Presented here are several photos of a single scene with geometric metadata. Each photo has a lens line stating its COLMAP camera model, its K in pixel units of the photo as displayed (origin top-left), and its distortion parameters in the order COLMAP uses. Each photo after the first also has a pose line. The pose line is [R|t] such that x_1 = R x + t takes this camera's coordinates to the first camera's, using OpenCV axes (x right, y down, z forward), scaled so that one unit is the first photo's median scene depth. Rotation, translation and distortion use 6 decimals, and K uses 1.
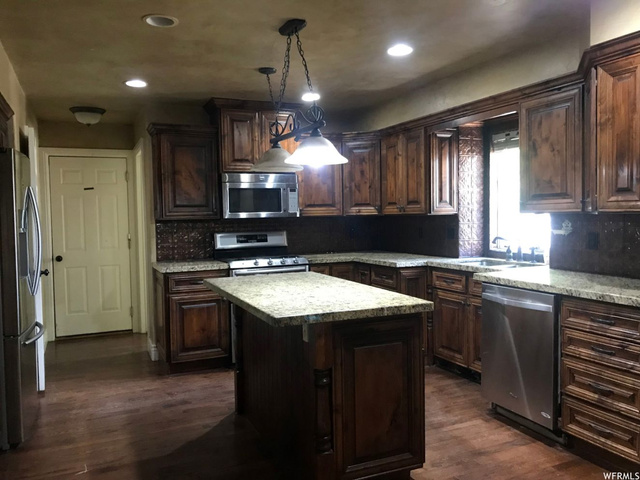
lens RADIAL K [[526.9, 0, 320.0], [0, 526.9, 240.0], [0, 0, 1]] dist [-0.003419, -0.005128]
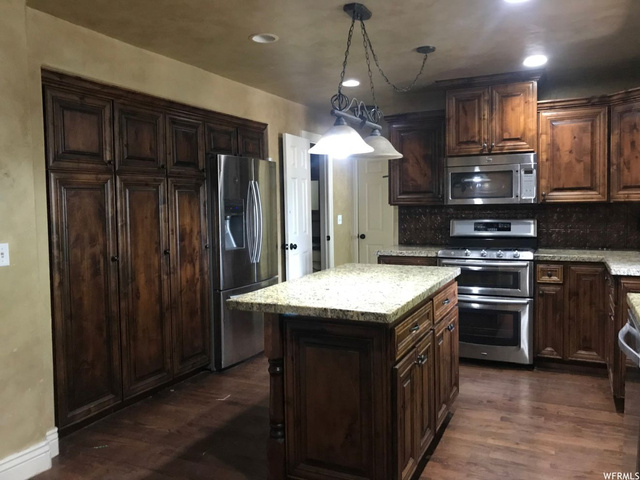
lens RADIAL K [[525.6, 0, 320.0], [0, 525.6, 240.0], [0, 0, 1]] dist [0.037000, -0.002740]
pose [[0.653353, 0.060733, -0.754613, 0.394191], [-0.031305, 0.998092, 0.053224, -0.020426], [0.756406, -0.011151, 0.654008, 0.188361]]
